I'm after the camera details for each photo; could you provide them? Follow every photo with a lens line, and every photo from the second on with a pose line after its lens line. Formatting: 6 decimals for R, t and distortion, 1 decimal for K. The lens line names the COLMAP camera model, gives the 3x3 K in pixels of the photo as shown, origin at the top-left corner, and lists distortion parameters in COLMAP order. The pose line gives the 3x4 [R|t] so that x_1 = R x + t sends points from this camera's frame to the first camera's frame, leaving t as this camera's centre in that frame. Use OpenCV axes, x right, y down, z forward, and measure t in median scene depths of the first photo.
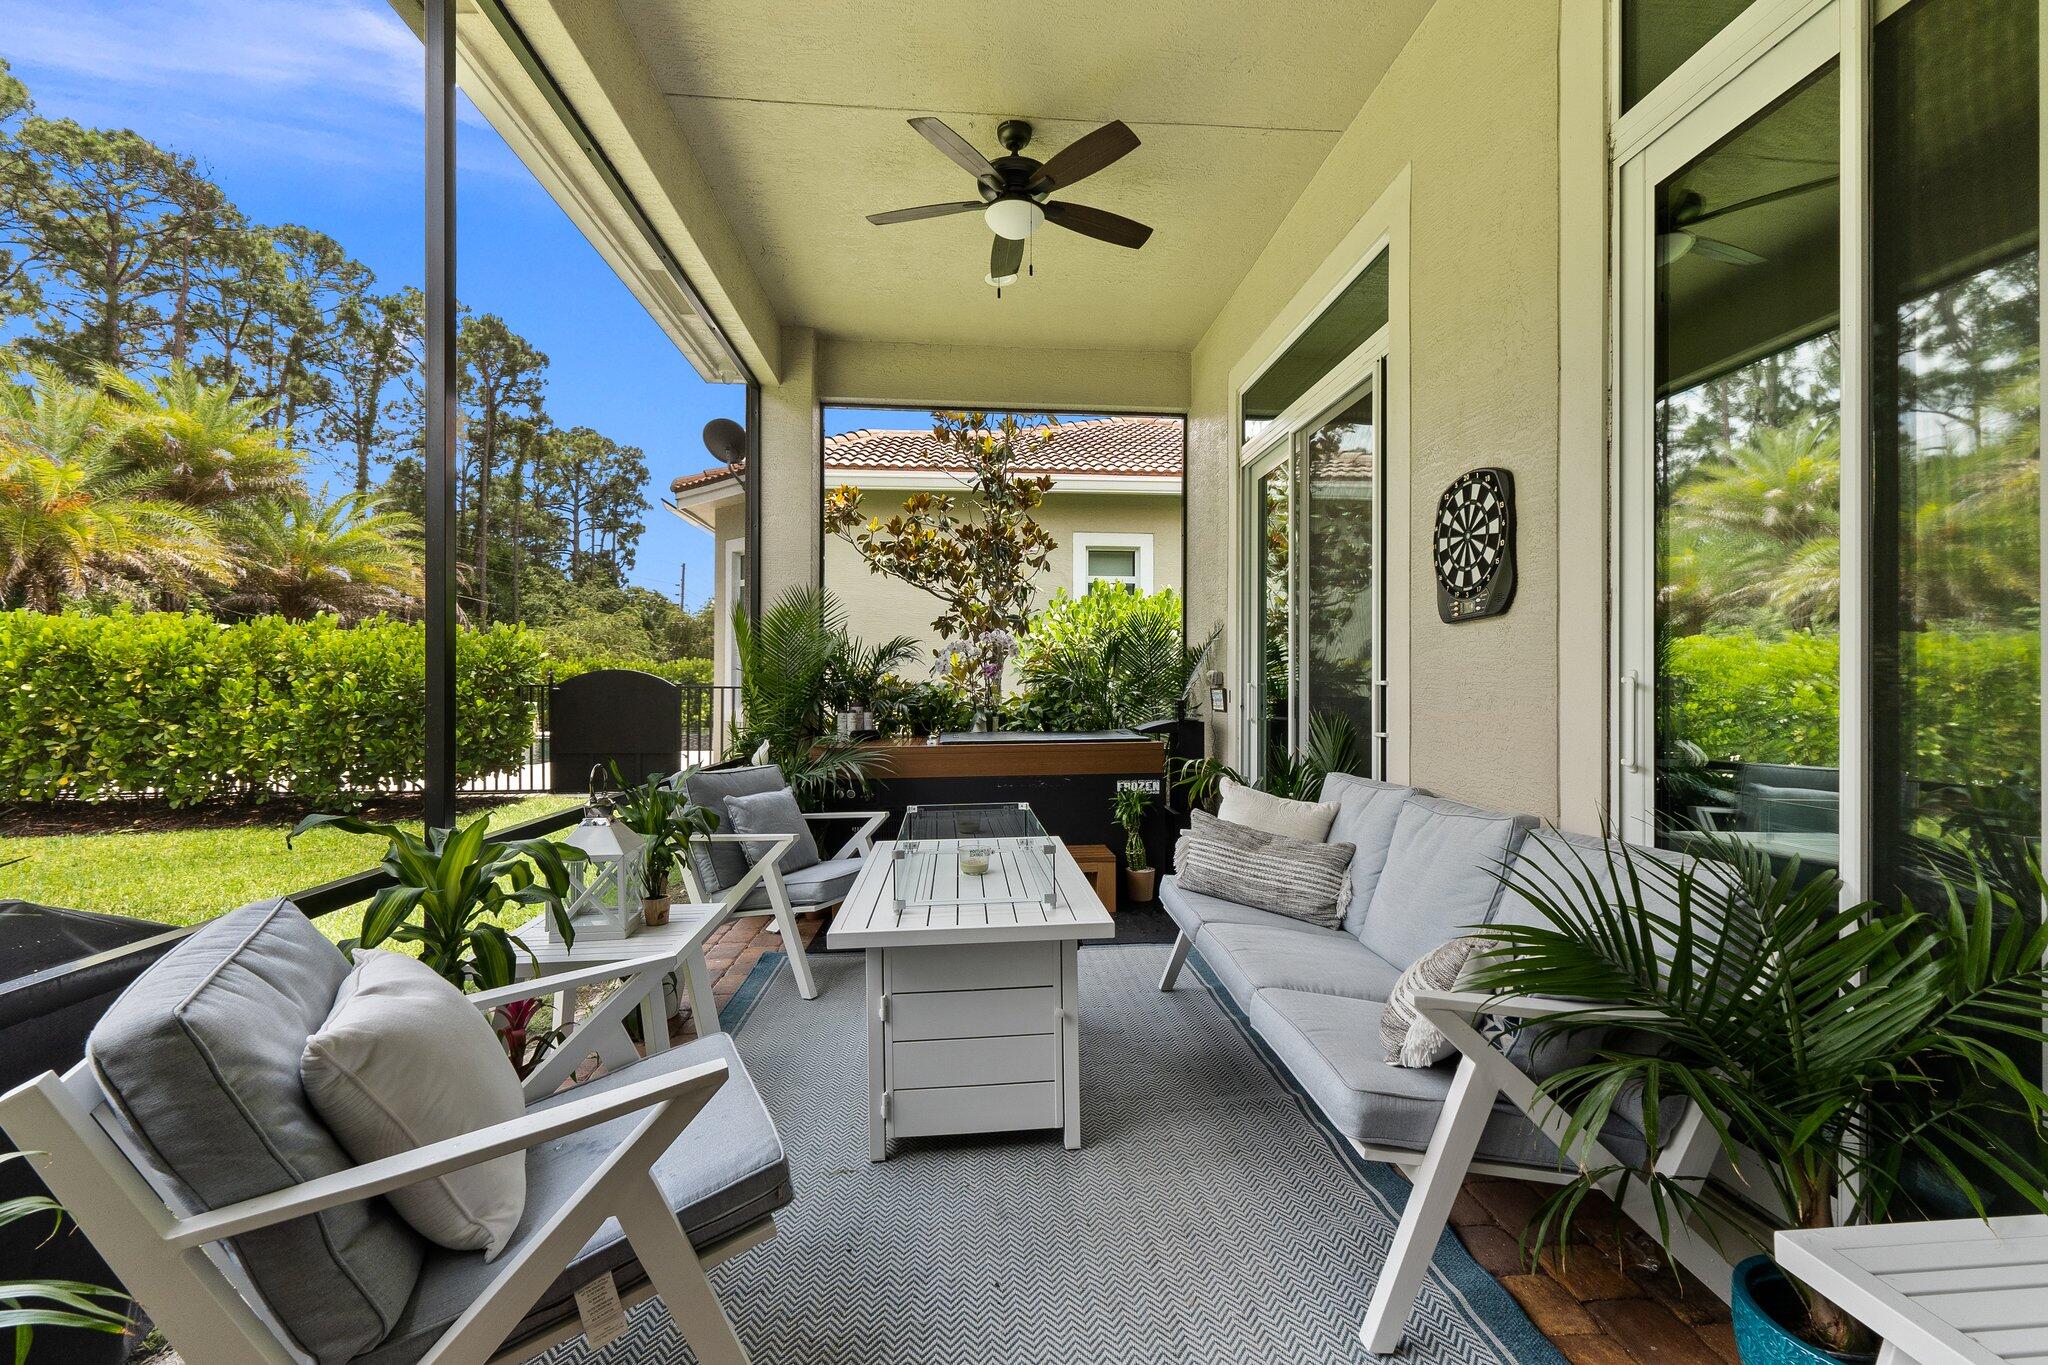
lens RADIAL K [[854.6, 0, 1028.5], [0, 854.6, 687.1], [0, 0, 1]] dist [0.001110, -0.000082]
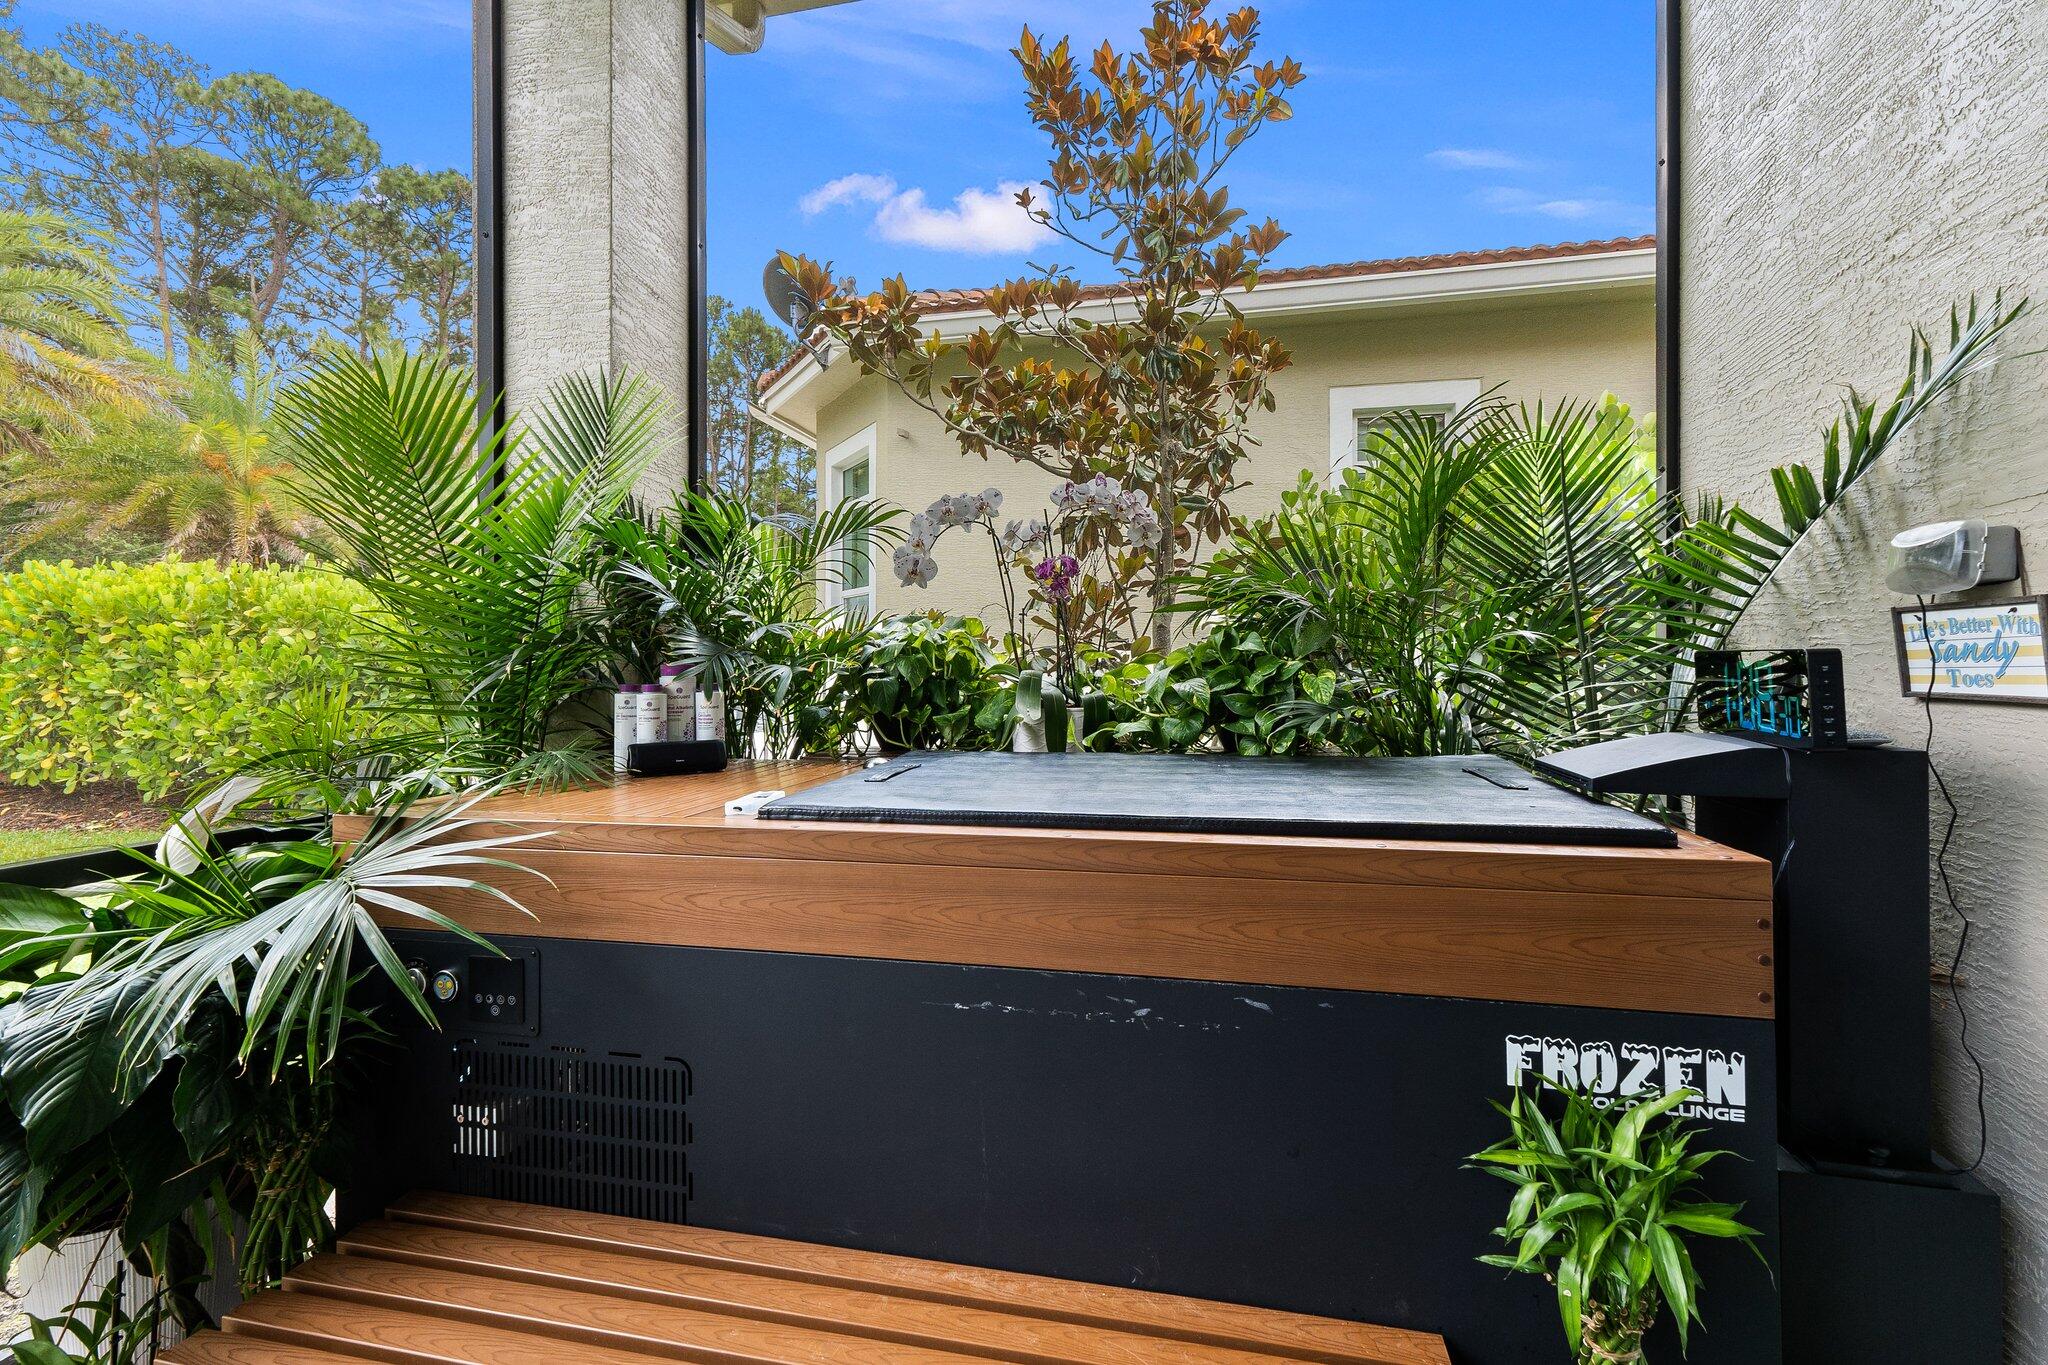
lens RADIAL K [[854.6, 0, 1030.5], [0, 854.6, 671.1], [0, 0, 1]] dist [0.001110, -0.000082]
pose [[0.957515, 0.003754, -0.288359, 0.044762], [-0.001687, 0.999971, 0.007416, 0.016922], [0.288378, -0.006614, 0.957494, 0.654345]]
